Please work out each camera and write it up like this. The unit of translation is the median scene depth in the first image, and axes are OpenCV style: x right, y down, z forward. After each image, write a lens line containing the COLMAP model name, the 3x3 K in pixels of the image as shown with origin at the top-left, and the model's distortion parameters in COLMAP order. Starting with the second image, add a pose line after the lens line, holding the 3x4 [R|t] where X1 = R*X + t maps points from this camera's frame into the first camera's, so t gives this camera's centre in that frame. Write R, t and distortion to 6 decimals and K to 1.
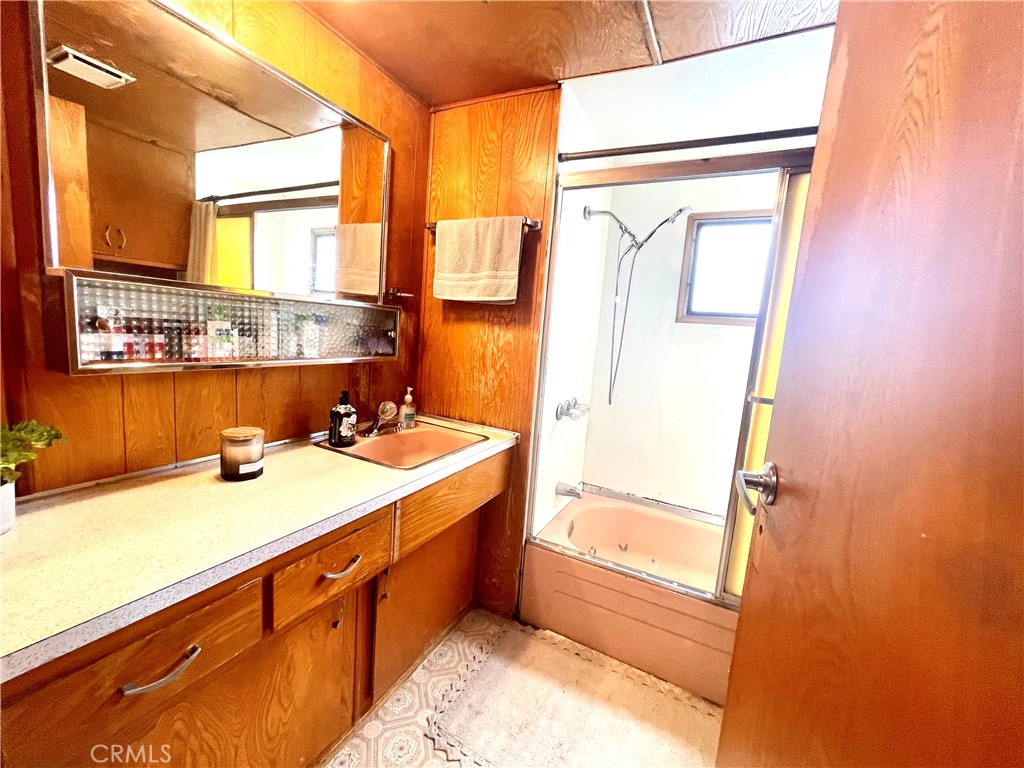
lens RADIAL K [[414.5, 0, 512.0], [0, 414.5, 384.0], [0, 0, 1]] dist [-0.000302, 0.000198]
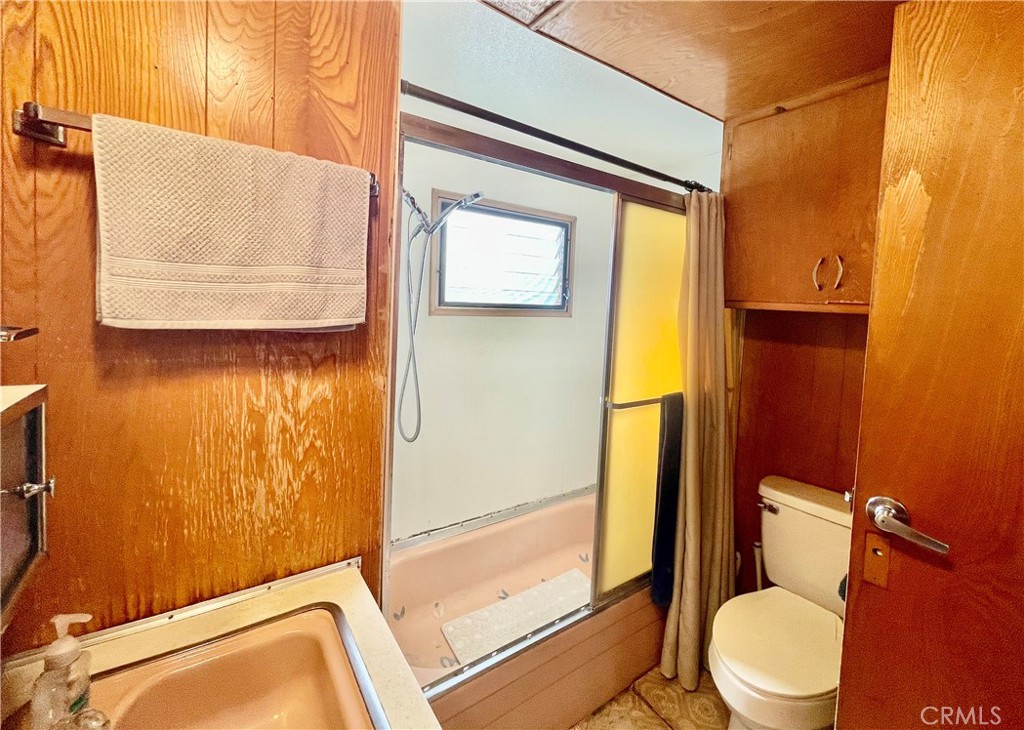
lens RADIAL K [[435.9, 0, 515.5], [0, 435.9, 320.6], [0, 0, 1]] dist [-0.001865, -0.000054]
pose [[0.456687, -0.098222, 0.884189, -0.360662], [0.109562, 0.992530, 0.053669, -0.197182], [-0.882855, 0.072363, 0.464037, 0.519565]]
